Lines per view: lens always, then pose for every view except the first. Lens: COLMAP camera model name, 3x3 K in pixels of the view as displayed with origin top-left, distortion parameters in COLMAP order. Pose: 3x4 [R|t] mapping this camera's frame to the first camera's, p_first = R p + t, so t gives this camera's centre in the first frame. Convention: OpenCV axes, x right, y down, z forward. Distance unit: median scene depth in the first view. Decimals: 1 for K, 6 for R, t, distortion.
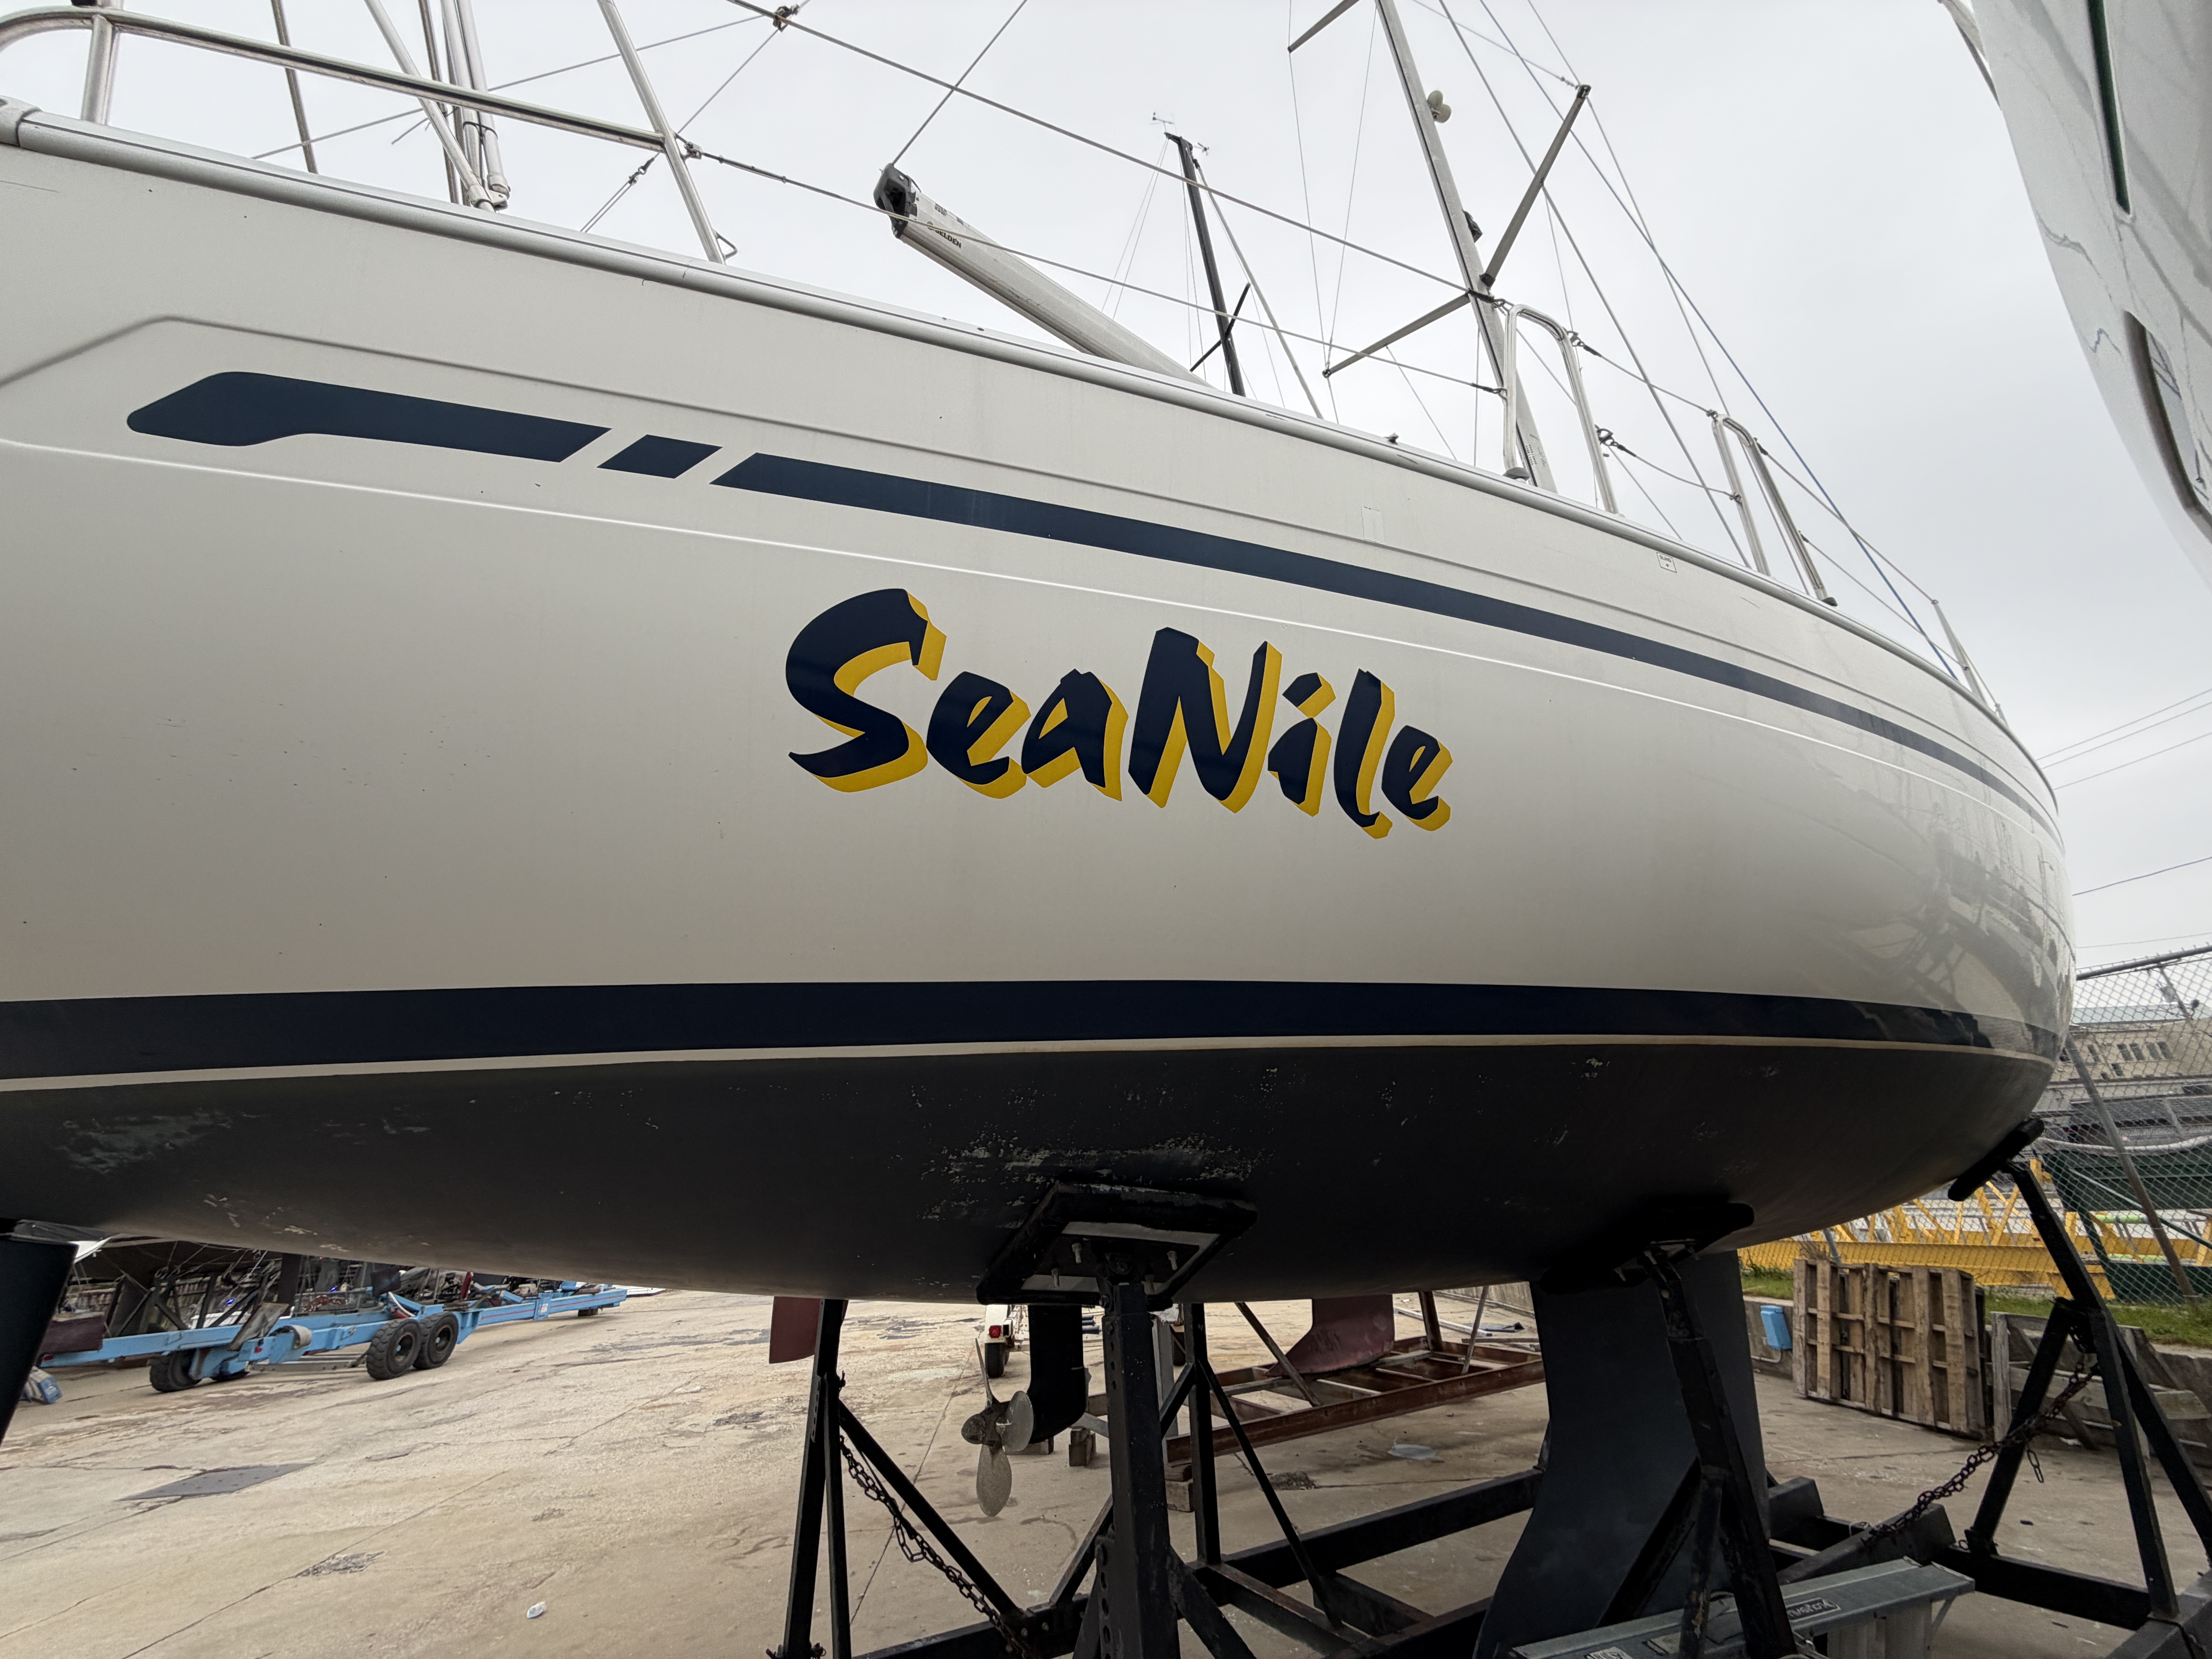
lens RADIAL K [[879.9, 0, 1100.0], [0, 879.9, 826.0], [0, 0, 1]] dist [0.000408, -0.000220]
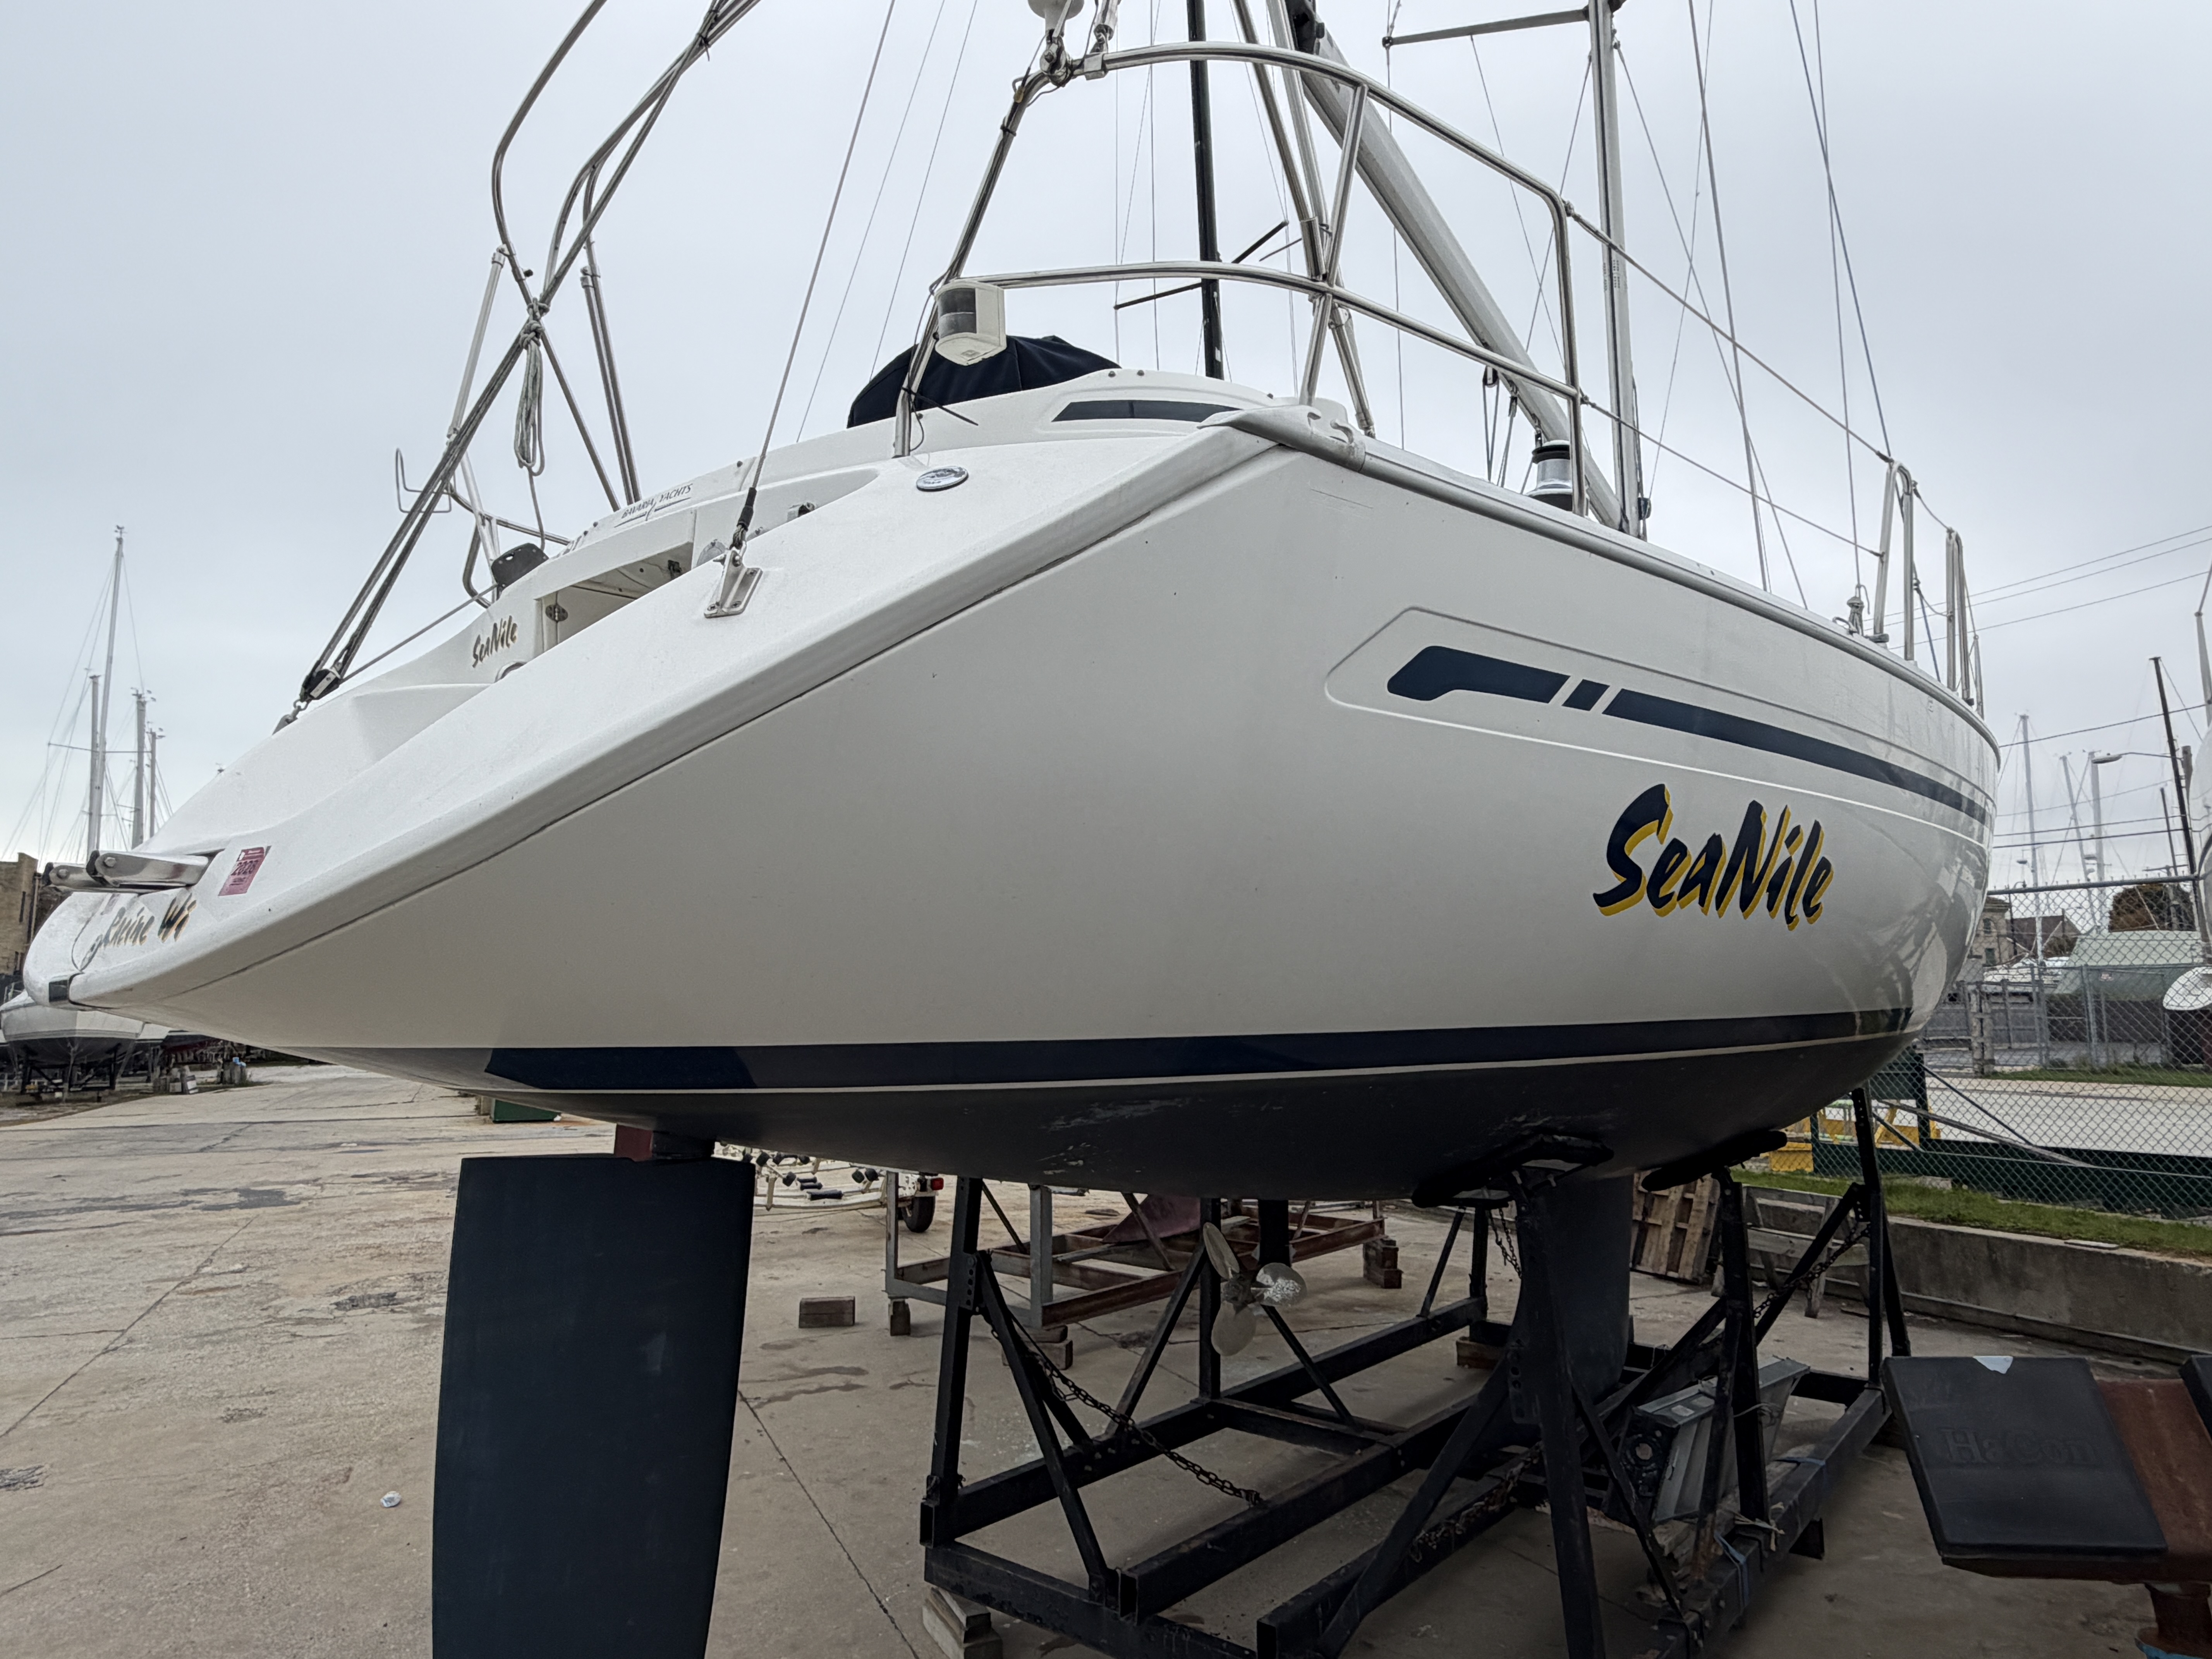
lens RADIAL K [[1308.9, 0, 1105.1], [0, 1308.9, 836.6], [0, 0, 1]] dist [0.001817, 0.002304]
pose [[0.931542, 0.095634, 0.350833, -1.520468], [-0.183147, 0.956883, 0.225460, -0.416411], [-0.314144, -0.274279, 0.908892, -0.592173]]
